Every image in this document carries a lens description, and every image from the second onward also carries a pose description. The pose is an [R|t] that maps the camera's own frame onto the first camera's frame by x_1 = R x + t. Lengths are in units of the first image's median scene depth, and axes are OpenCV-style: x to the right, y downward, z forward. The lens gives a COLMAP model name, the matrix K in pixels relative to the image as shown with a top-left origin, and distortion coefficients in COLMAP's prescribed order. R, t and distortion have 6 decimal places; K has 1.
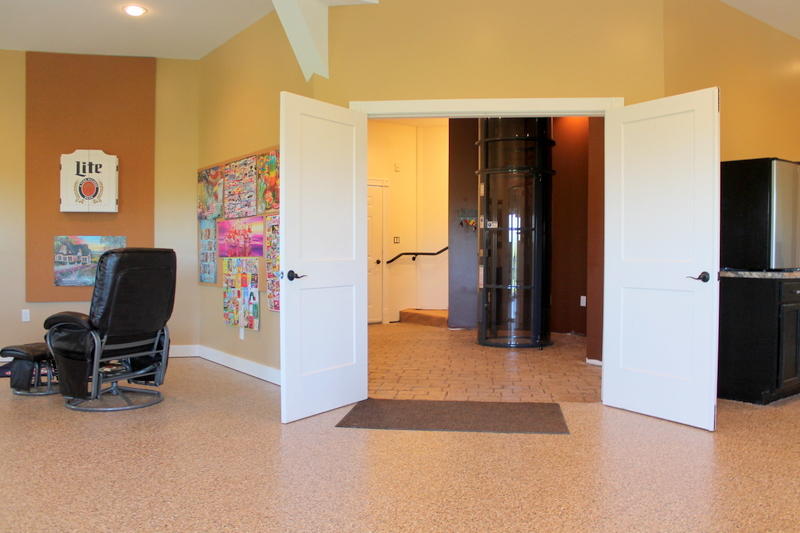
lens RADIAL K [[684.5, 0, 400.0], [0, 684.5, 266.5], [0, 0, 1]] dist [-0.004916, -0.002065]
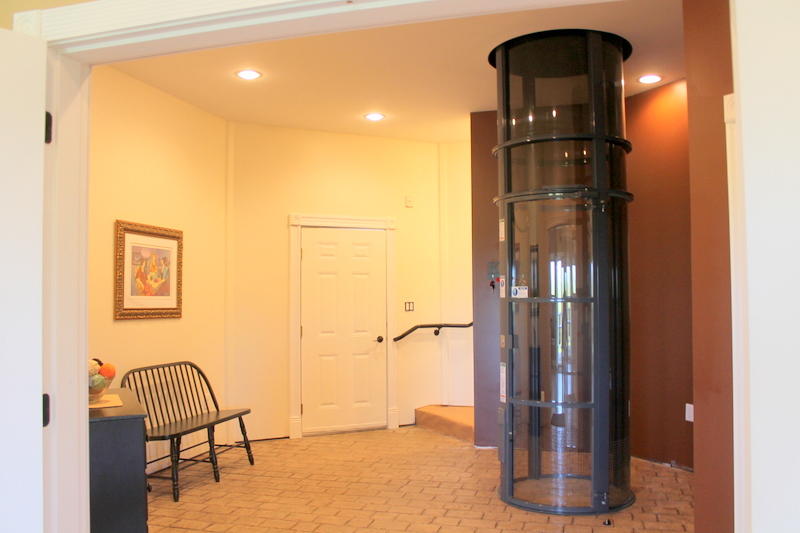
lens RADIAL K [[666.8, 0, 400.0], [0, 666.8, 266.5], [0, 0, 1]] dist [-0.121723, 0.005798]
pose [[0.986573, -0.016024, -0.162533, 0.123617], [0.005545, 0.997888, -0.064721, -0.045733], [0.163227, 0.062950, 0.984578, 0.435505]]
